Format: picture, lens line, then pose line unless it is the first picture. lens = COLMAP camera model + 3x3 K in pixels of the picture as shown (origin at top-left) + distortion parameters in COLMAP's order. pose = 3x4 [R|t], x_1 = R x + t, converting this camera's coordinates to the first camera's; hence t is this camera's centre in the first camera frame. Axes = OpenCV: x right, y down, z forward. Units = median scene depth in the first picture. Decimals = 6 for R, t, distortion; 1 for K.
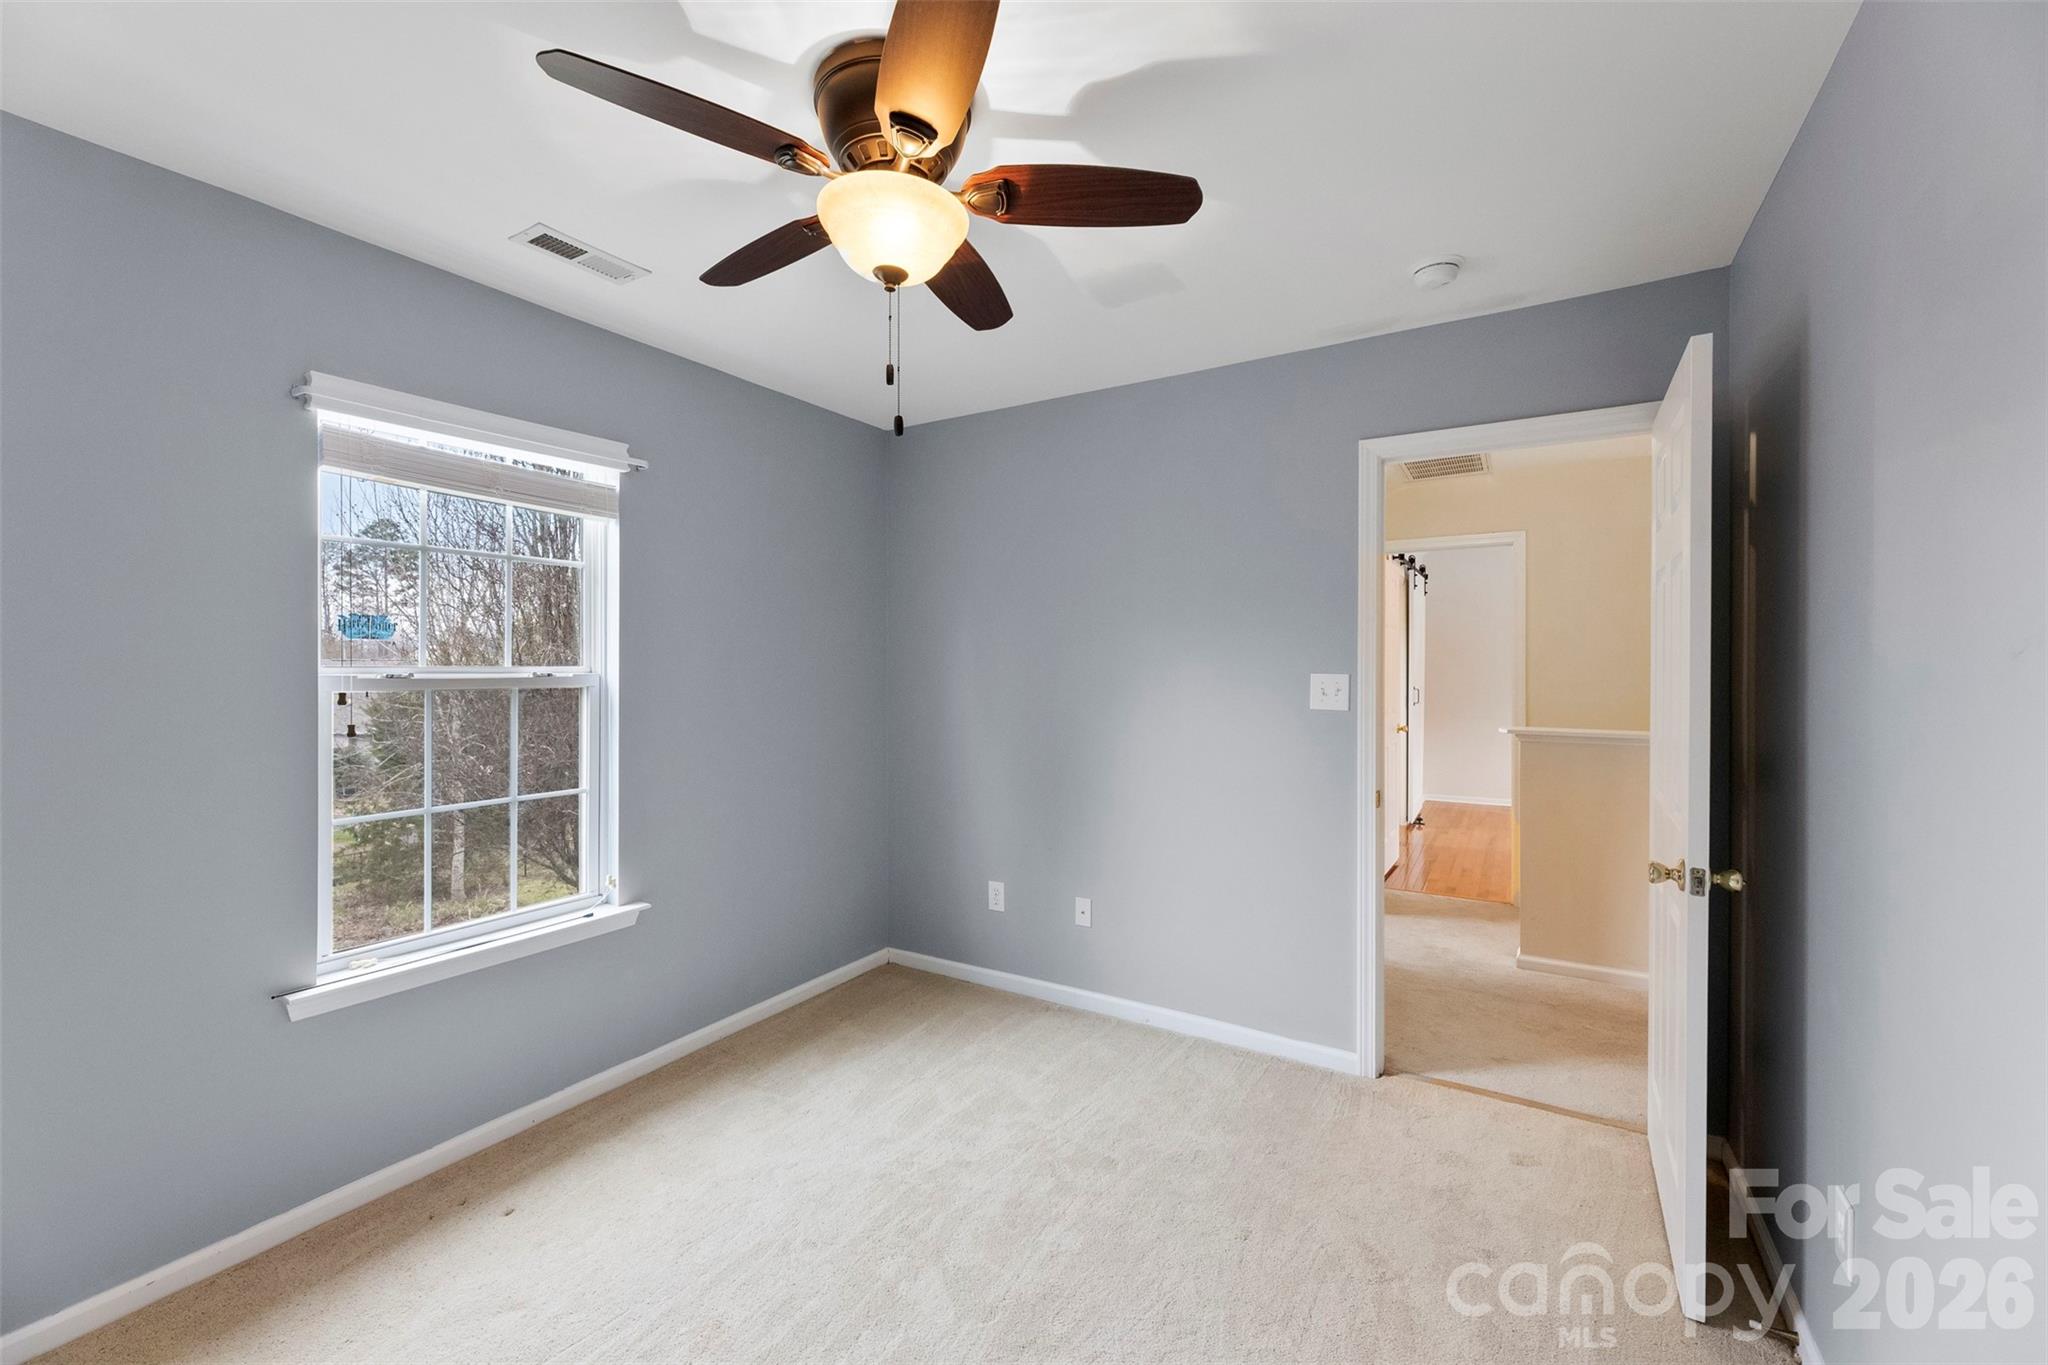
lens RADIAL K [[829.0, 0, 1021.5], [0, 829.0, 677.2], [0, 0, 1]] dist [-0.000038, -0.000054]
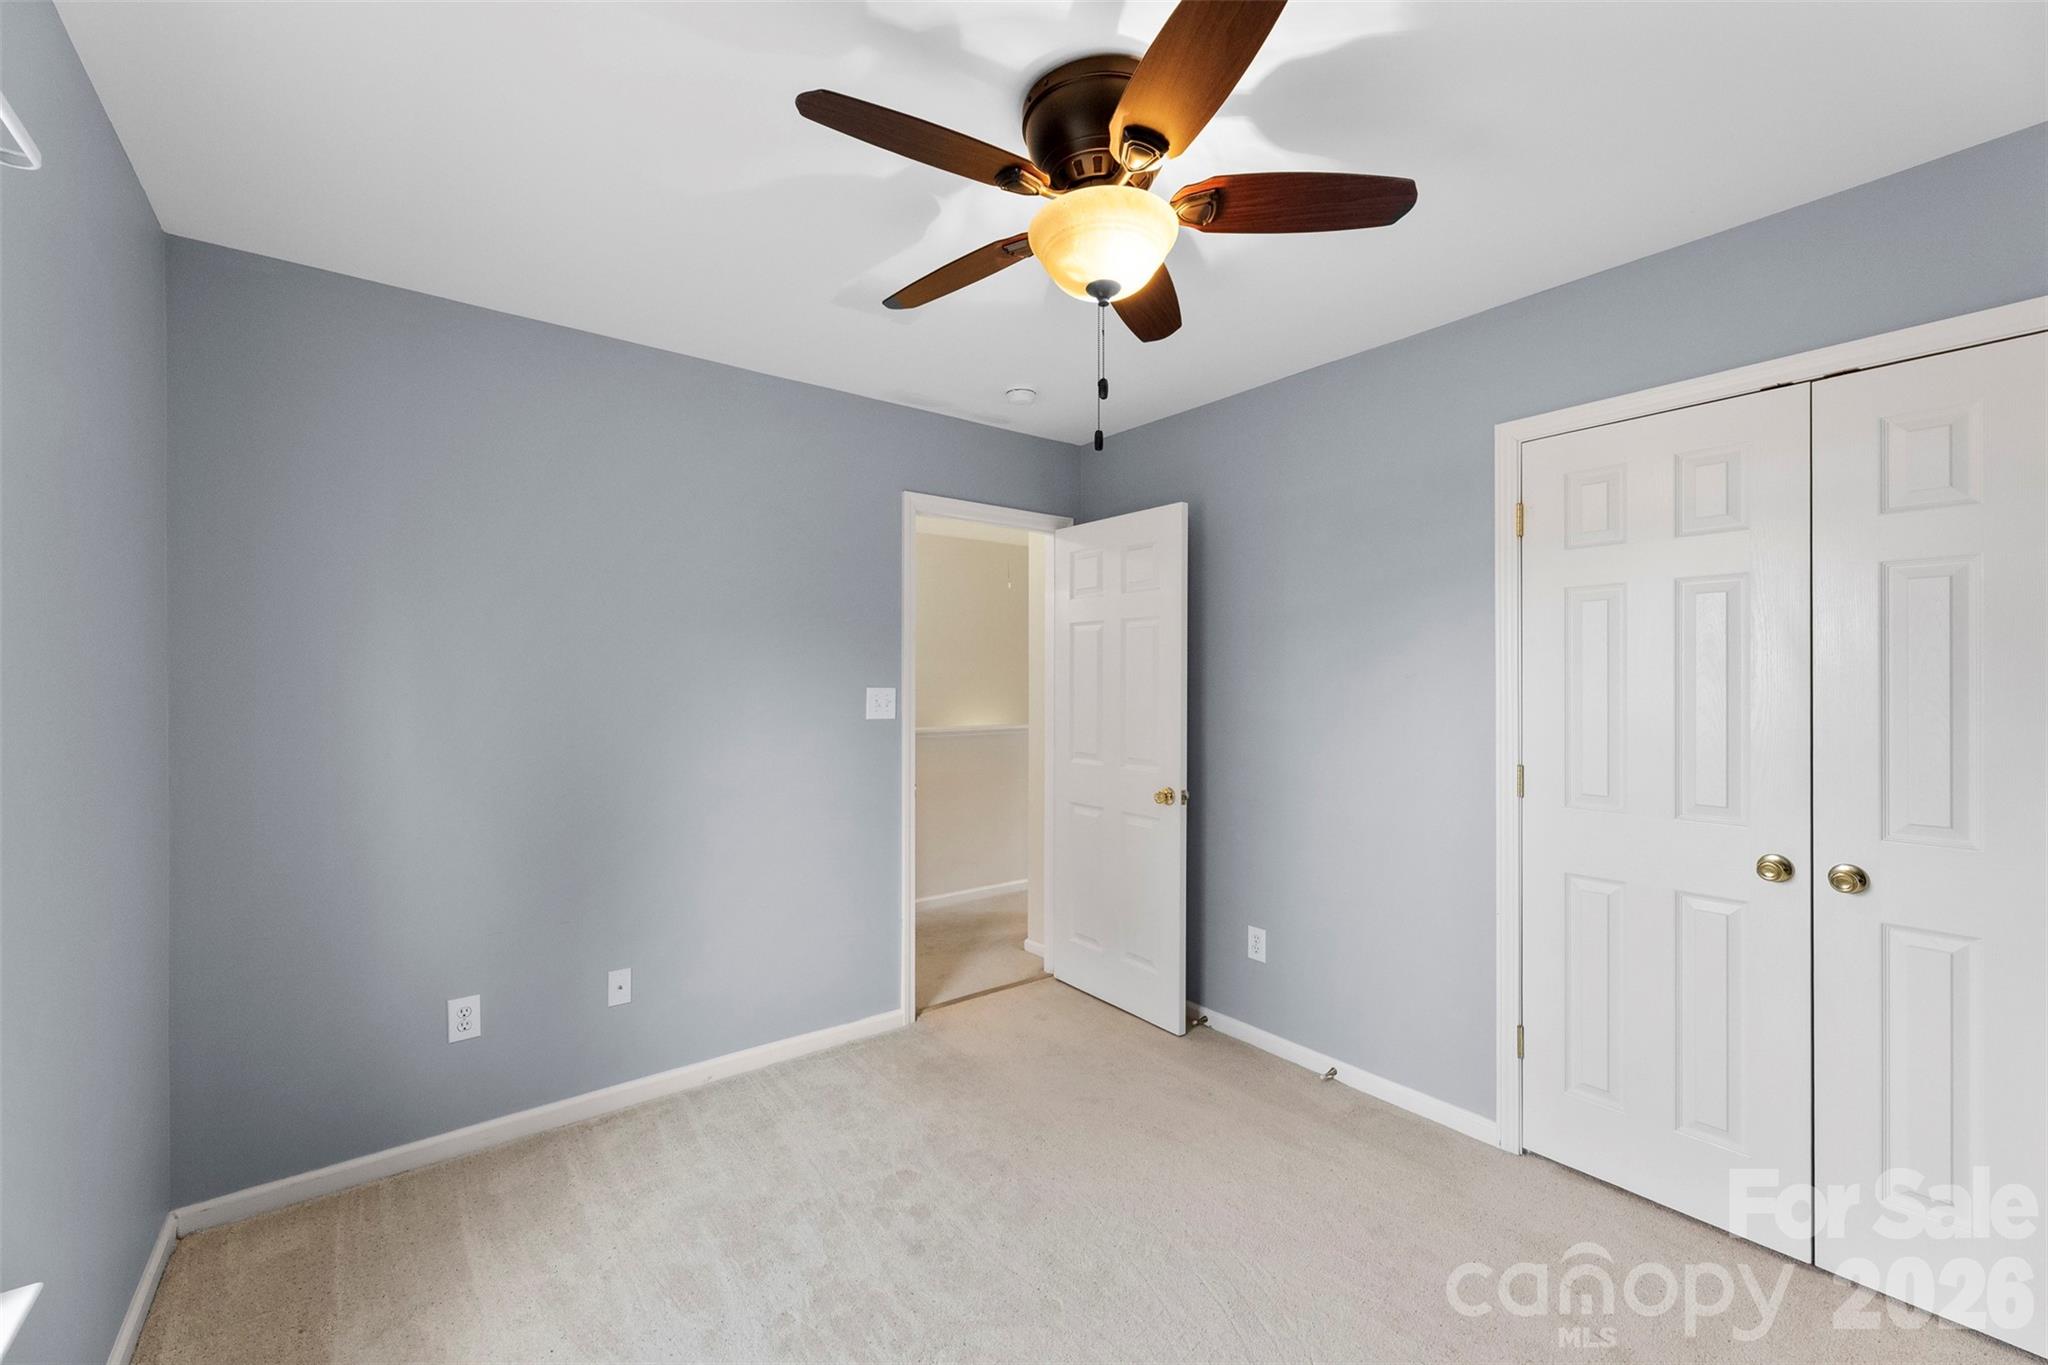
lens RADIAL K [[829.0, 0, 1029.2], [0, 829.0, 697.6], [0, 0, 1]] dist [-0.000038, -0.000054]
pose [[0.347814, -0.013818, 0.937462, -0.631064], [0.012049, 0.999875, 0.010268, 0.000156], [-0.937486, 0.007724, 0.347937, 0.412017]]
